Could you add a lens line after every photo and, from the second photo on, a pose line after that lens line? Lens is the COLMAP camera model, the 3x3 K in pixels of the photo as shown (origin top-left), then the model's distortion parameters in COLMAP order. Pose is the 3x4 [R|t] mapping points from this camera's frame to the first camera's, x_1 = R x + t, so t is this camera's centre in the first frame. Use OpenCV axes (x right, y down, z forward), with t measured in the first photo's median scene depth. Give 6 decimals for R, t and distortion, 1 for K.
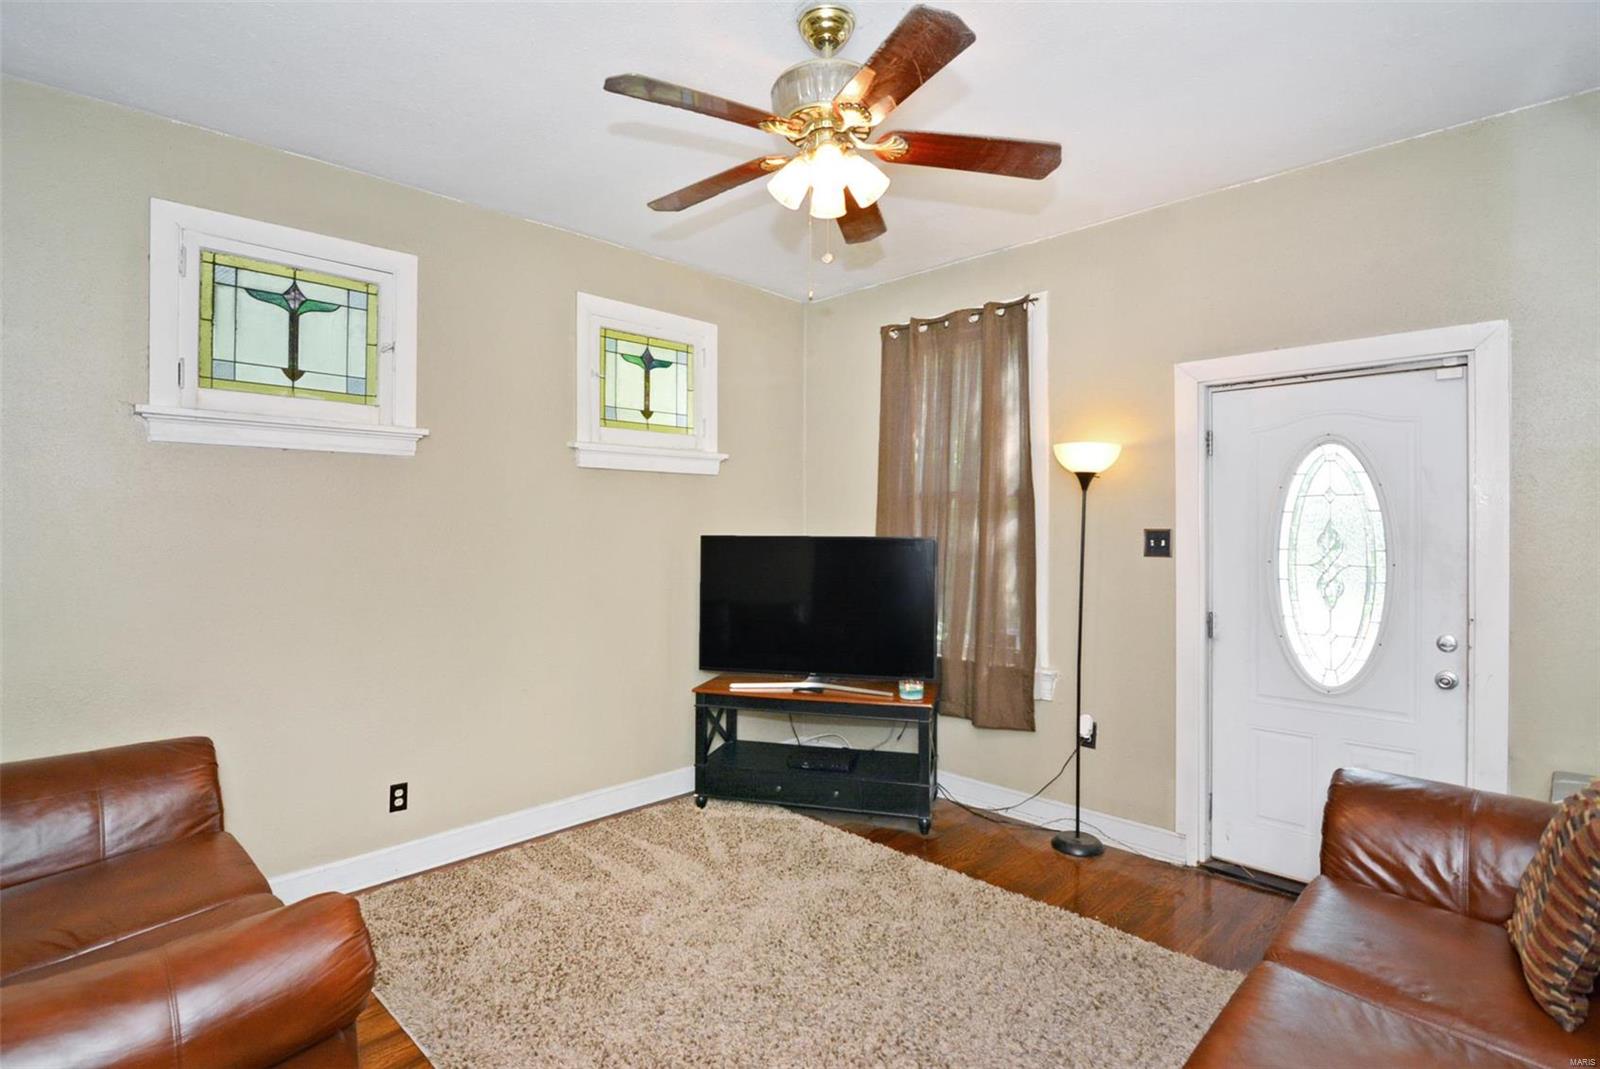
lens RADIAL K [[775.2, 0, 809.4], [0, 775.2, 516.9], [0, 0, 1]] dist [-0.004455, -0.001816]
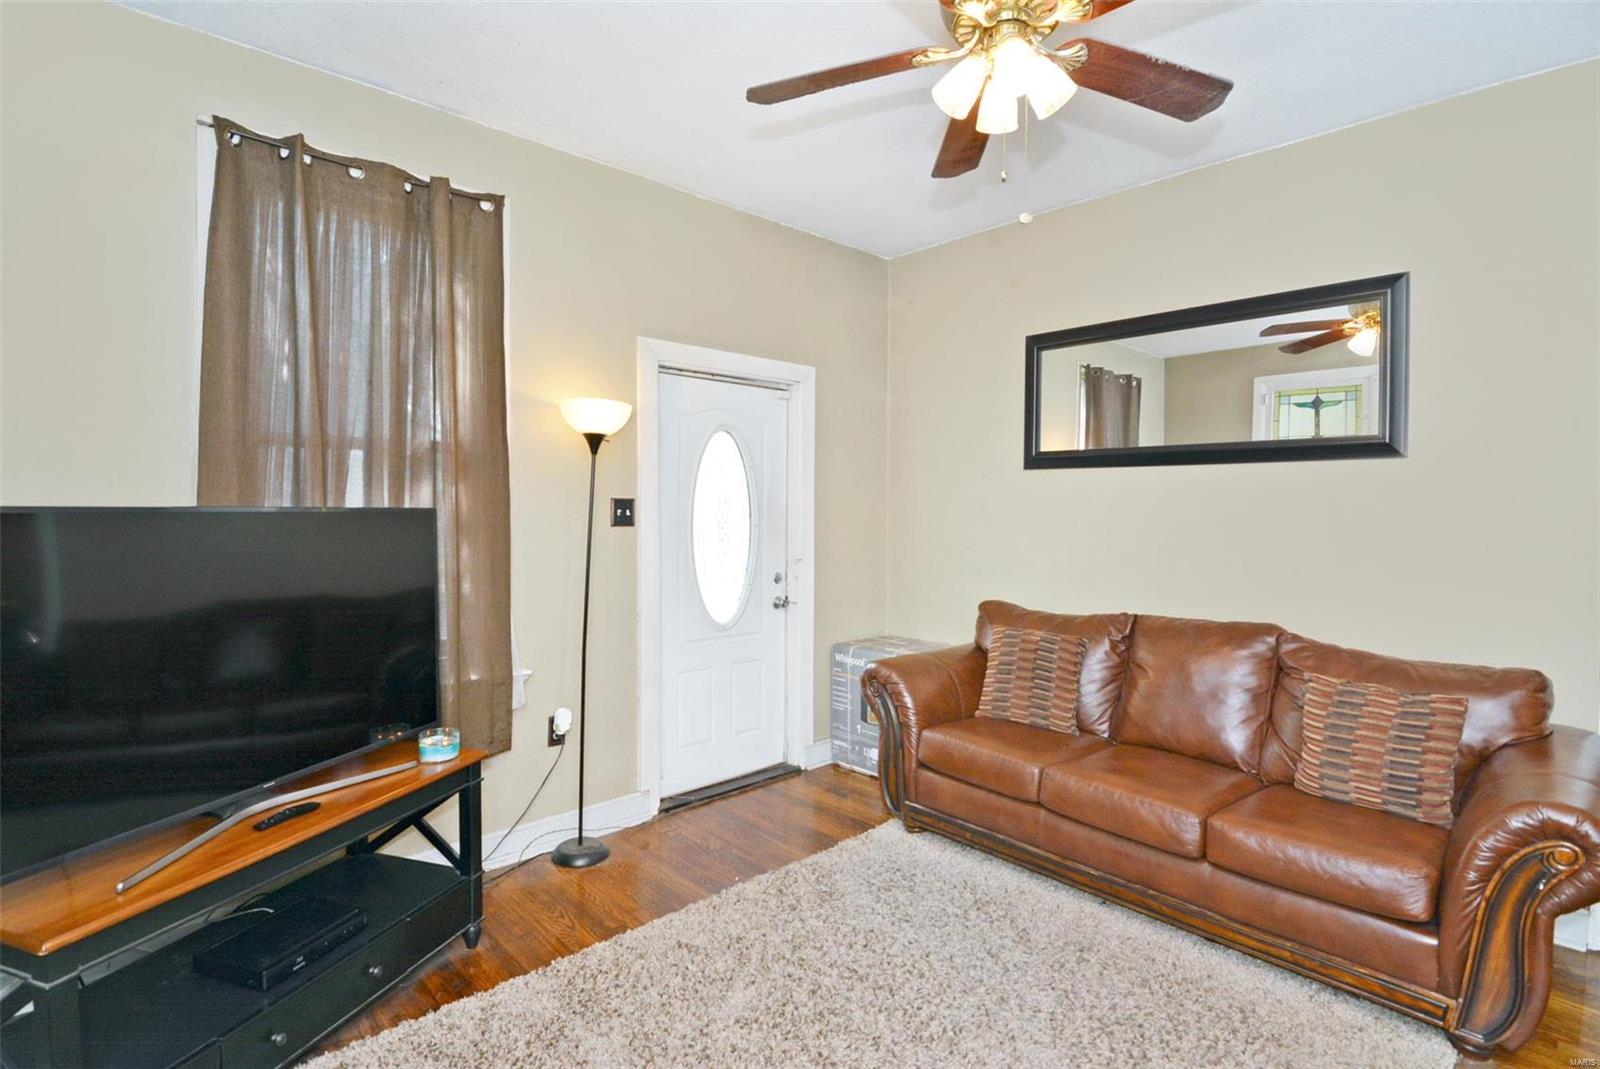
lens RADIAL K [[782.5, 0, 758.5], [0, 782.5, 513.0], [0, 0, 1]] dist [0.000053, -0.000409]
pose [[0.085098, -0.012425, 0.996295, -0.525346], [-0.023342, 0.999623, 0.014461, 0.015516], [-0.996099, -0.024486, 0.084776, 0.727467]]
